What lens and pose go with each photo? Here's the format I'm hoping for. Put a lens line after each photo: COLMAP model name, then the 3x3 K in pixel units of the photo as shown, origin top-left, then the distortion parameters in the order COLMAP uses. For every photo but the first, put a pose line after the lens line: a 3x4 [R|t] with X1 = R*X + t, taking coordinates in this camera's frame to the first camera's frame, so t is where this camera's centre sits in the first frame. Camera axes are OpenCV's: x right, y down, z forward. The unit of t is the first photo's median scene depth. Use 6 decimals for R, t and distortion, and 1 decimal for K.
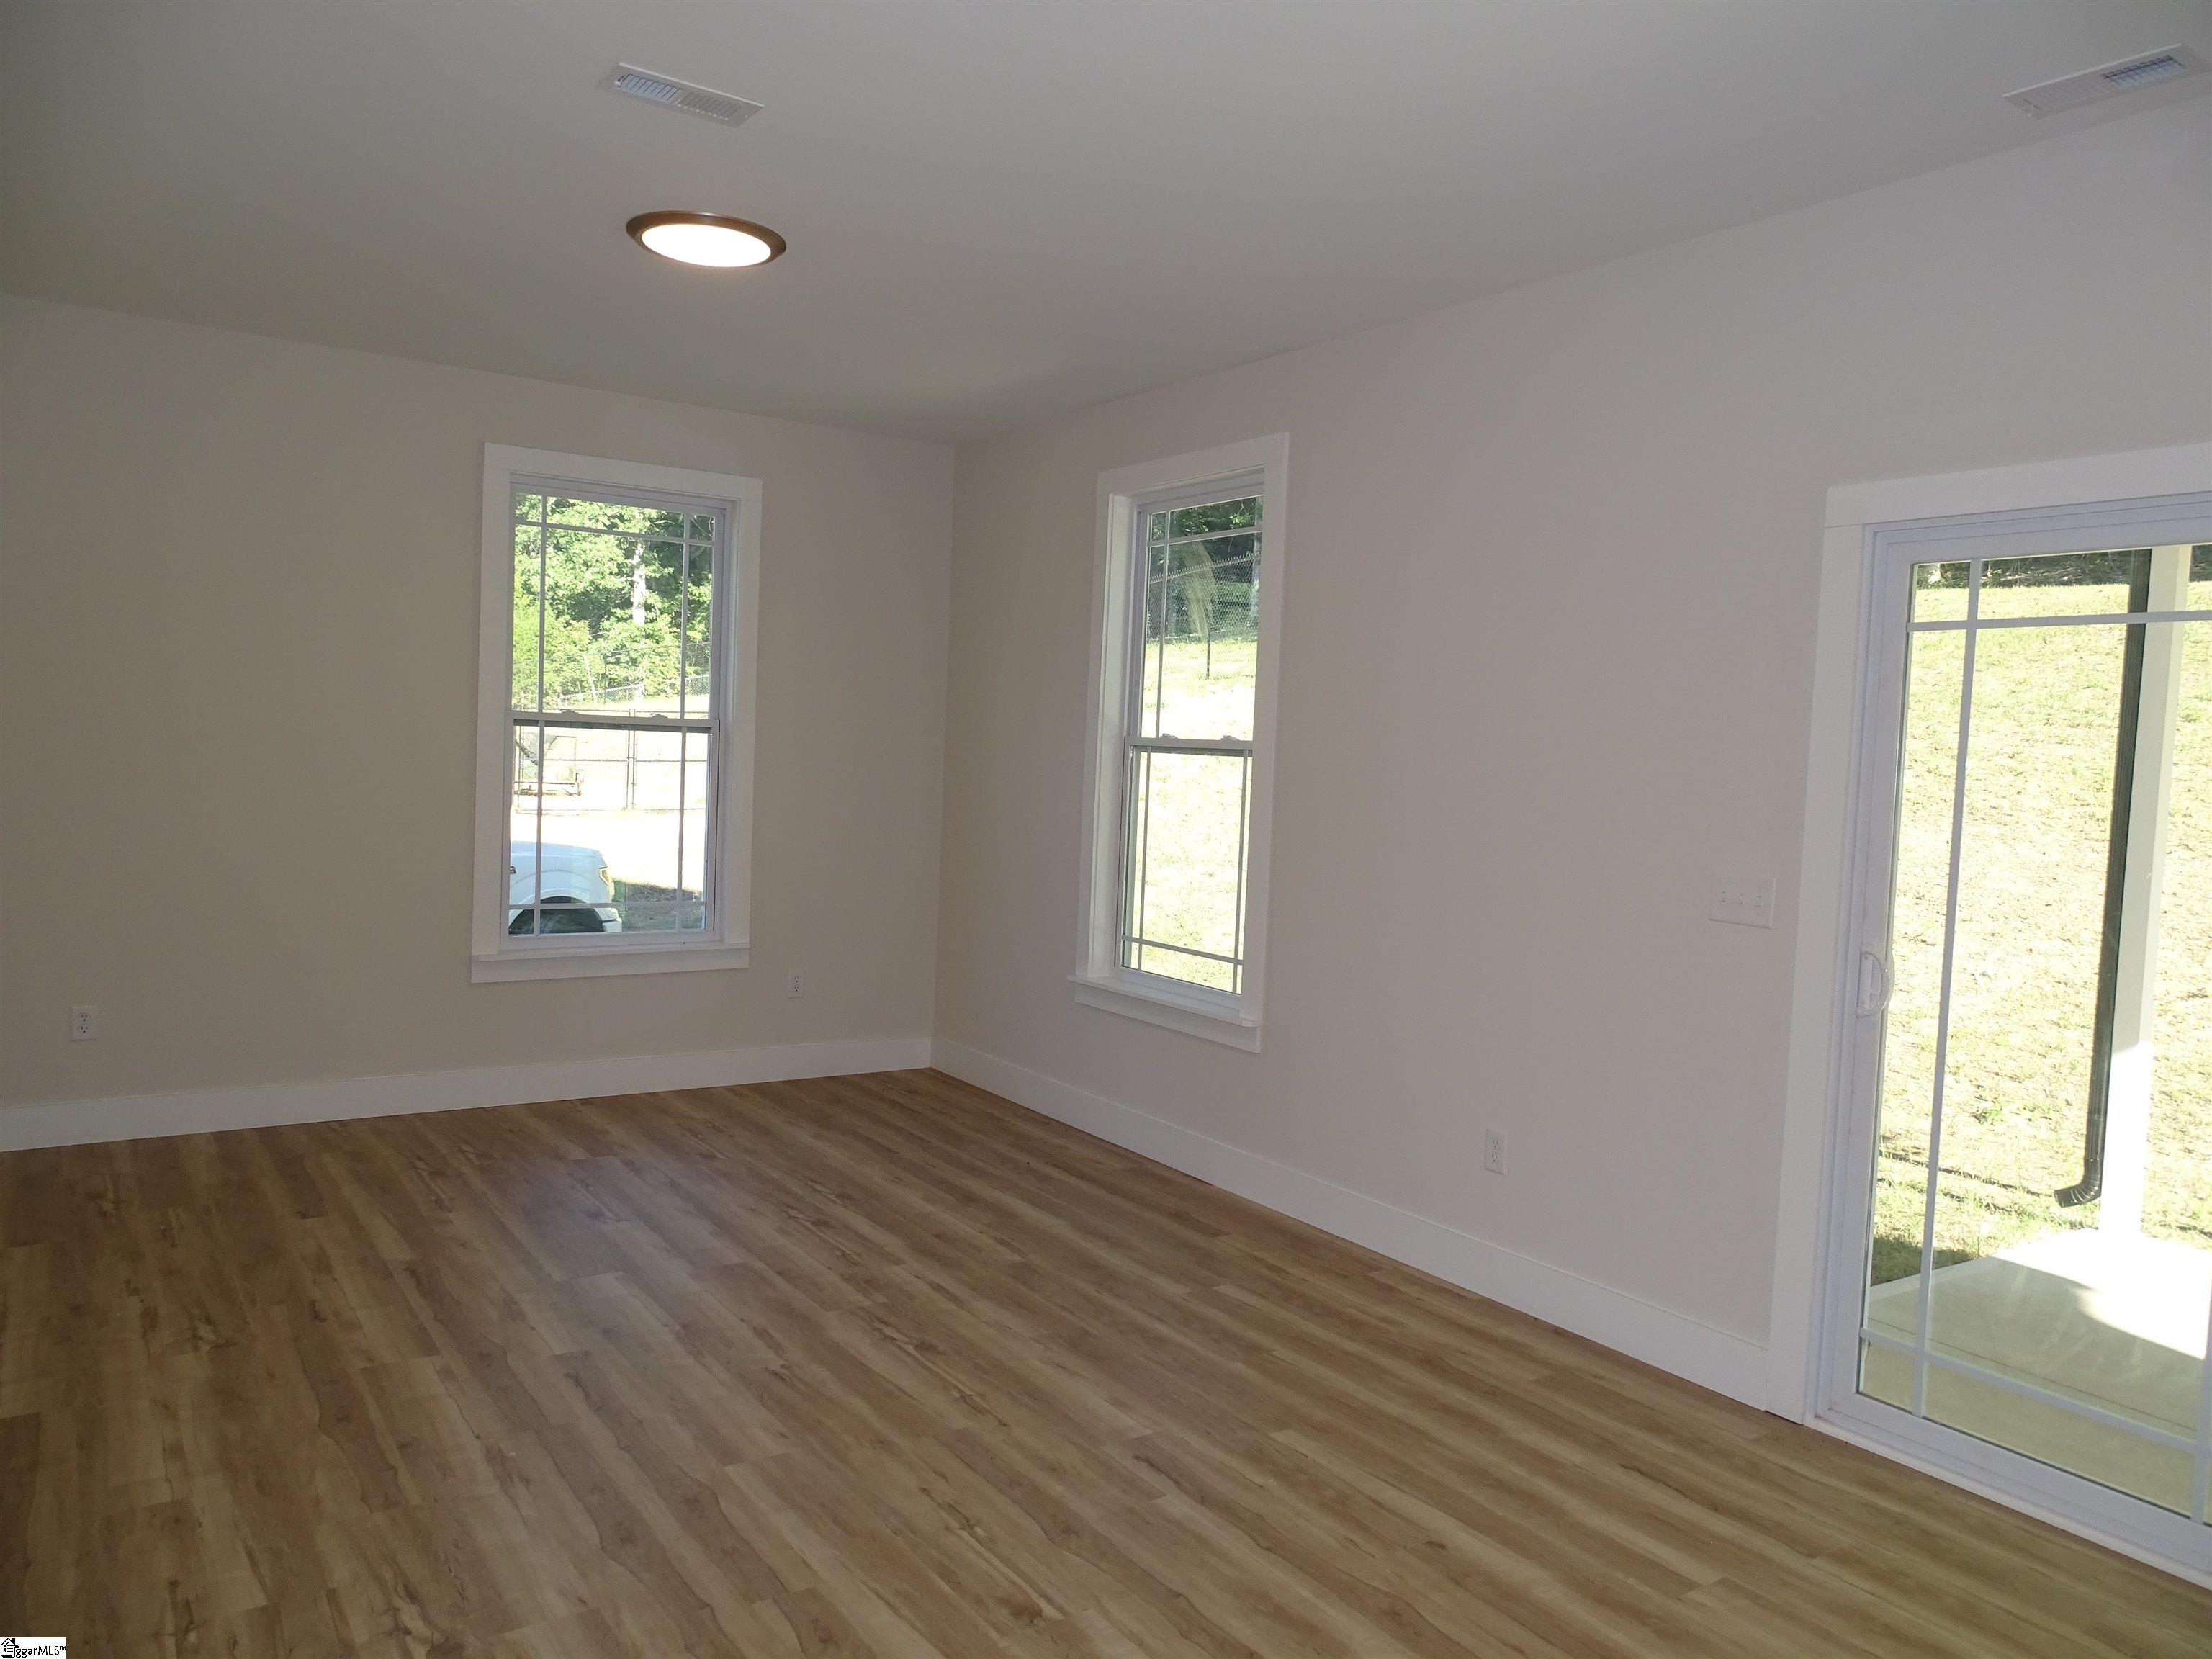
lens RADIAL K [[1552.6, 0, 1106.0], [0, 1552.6, 829.5], [0, 0, 1]] dist [-0.004626, 0.003366]
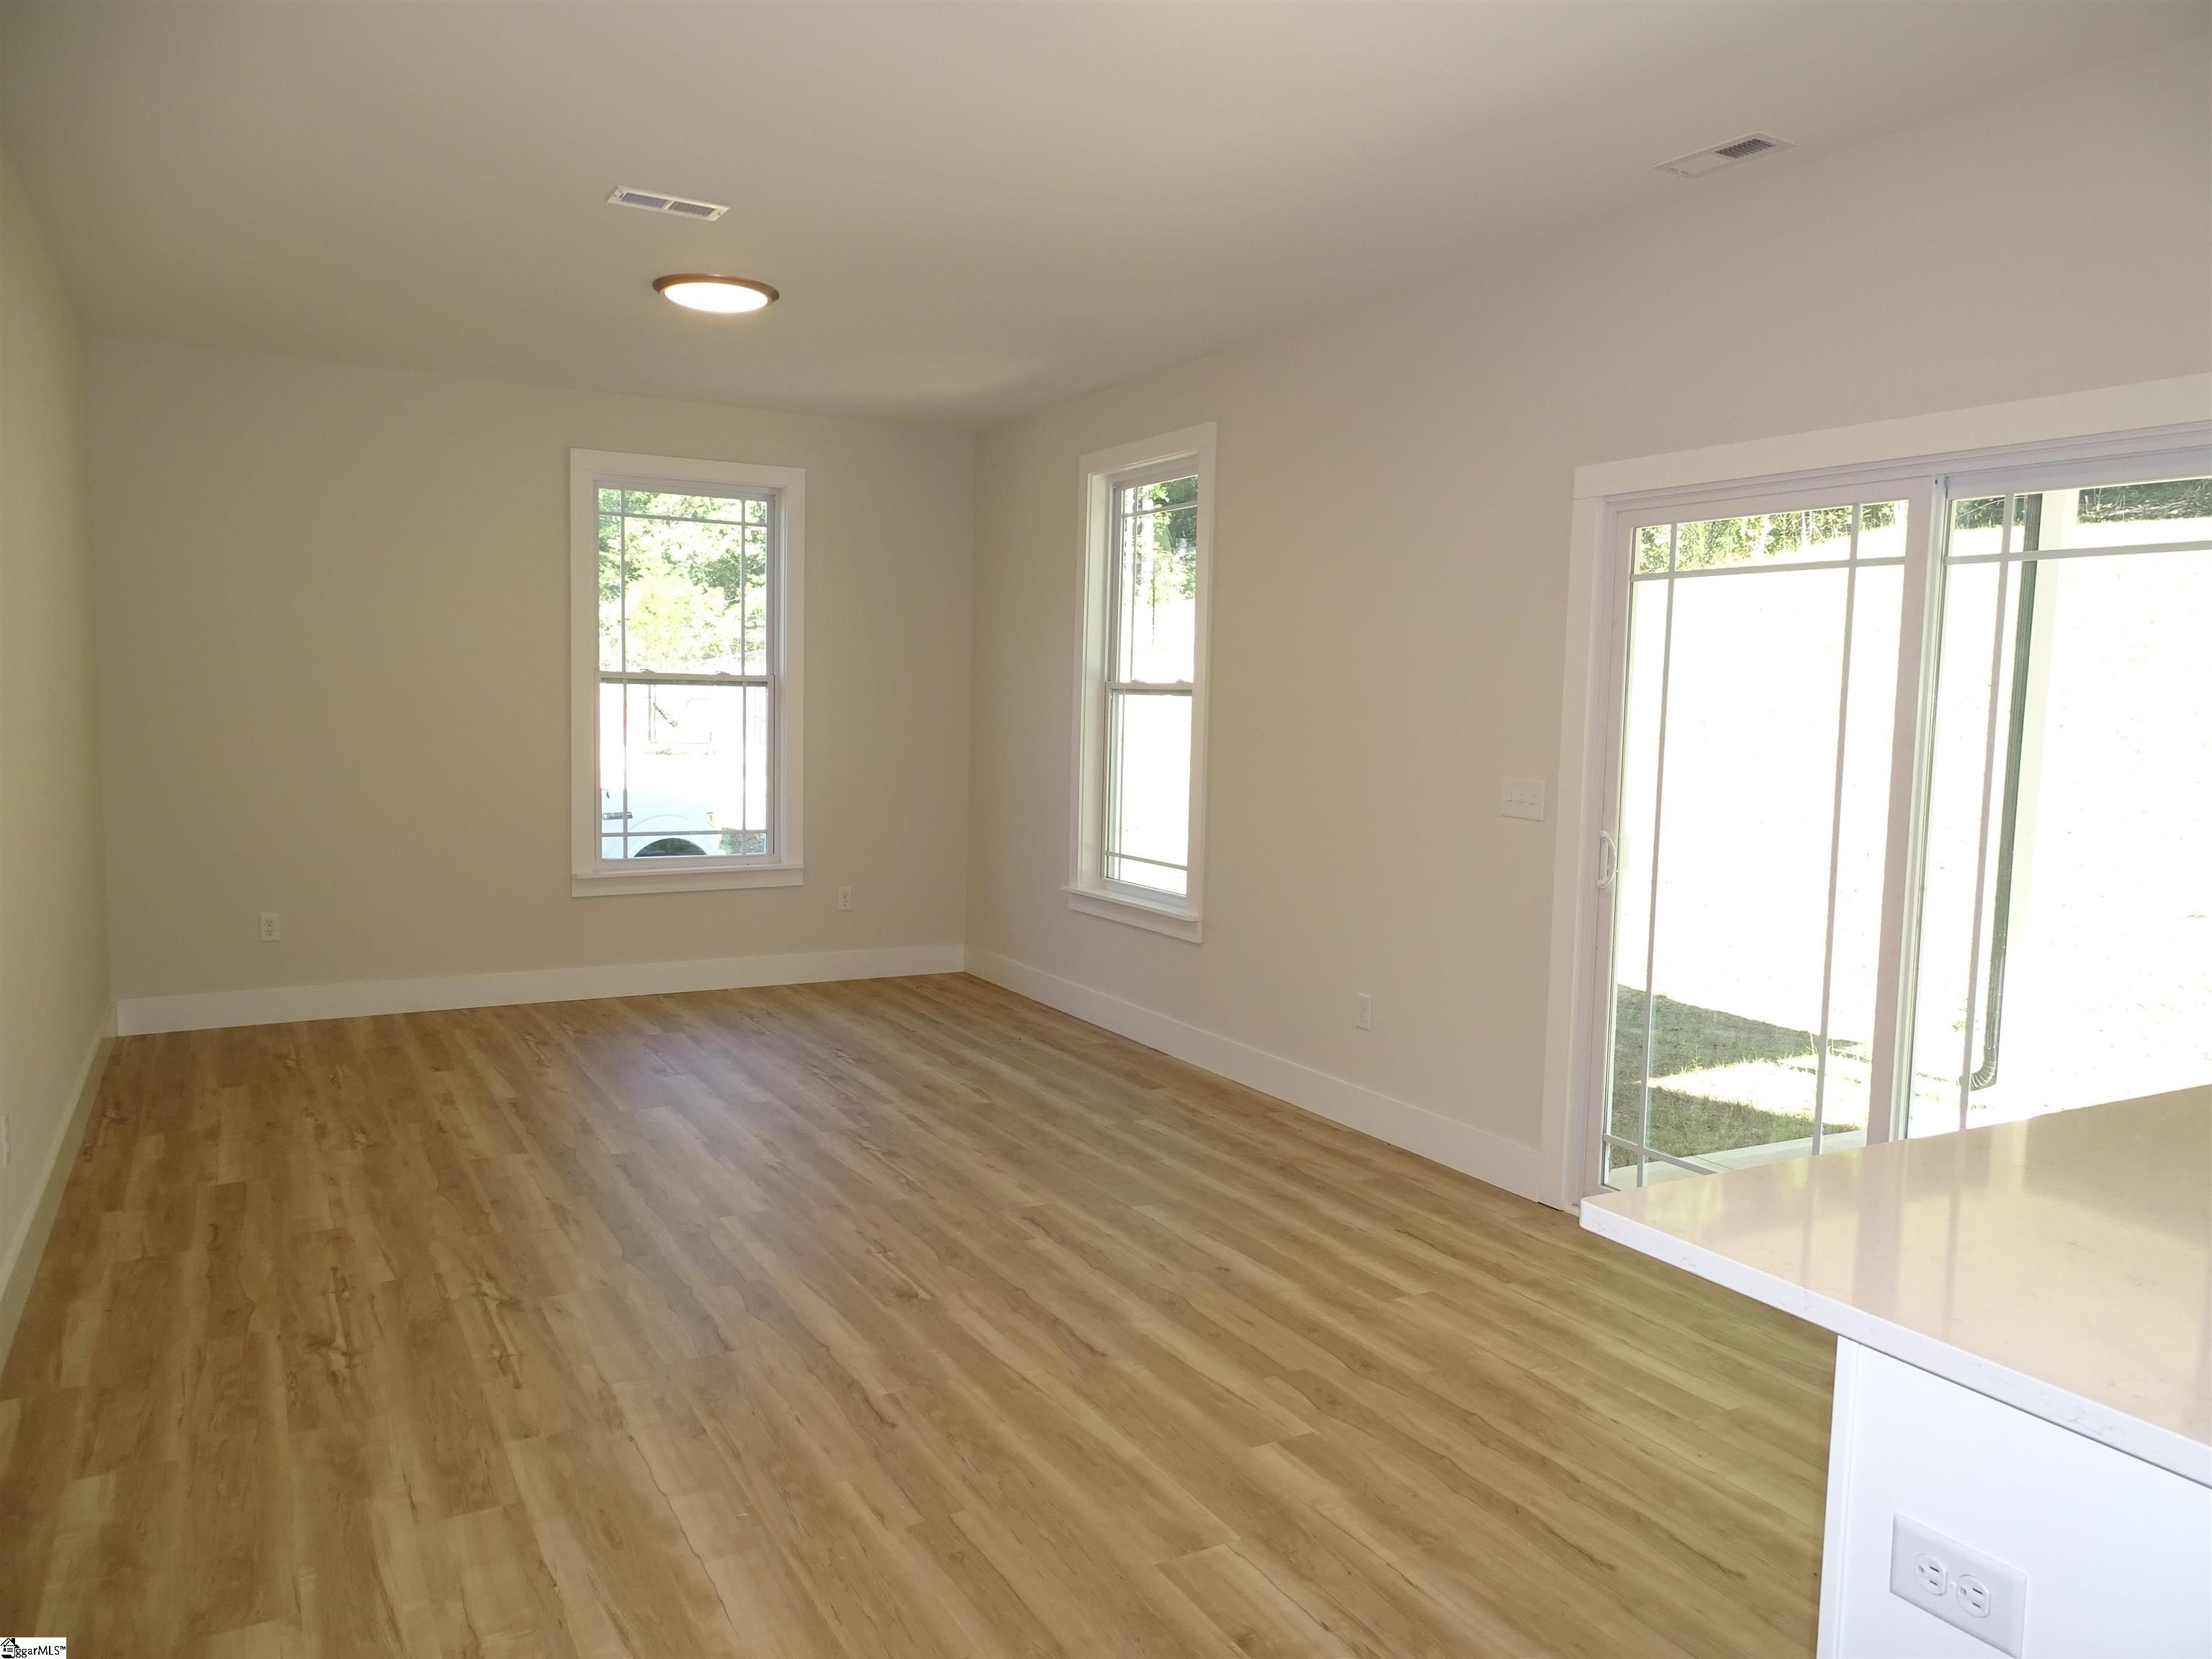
lens RADIAL K [[1555.8, 0, 1116.1], [0, 1555.8, 833.7], [0, 0, 1]] dist [-0.005031, -0.005018]
pose [[0.996312, -0.012600, -0.084875, 0.180088], [0.015275, 0.999405, 0.030937, 0.027993], [0.084434, -0.032119, 0.995911, -0.263238]]
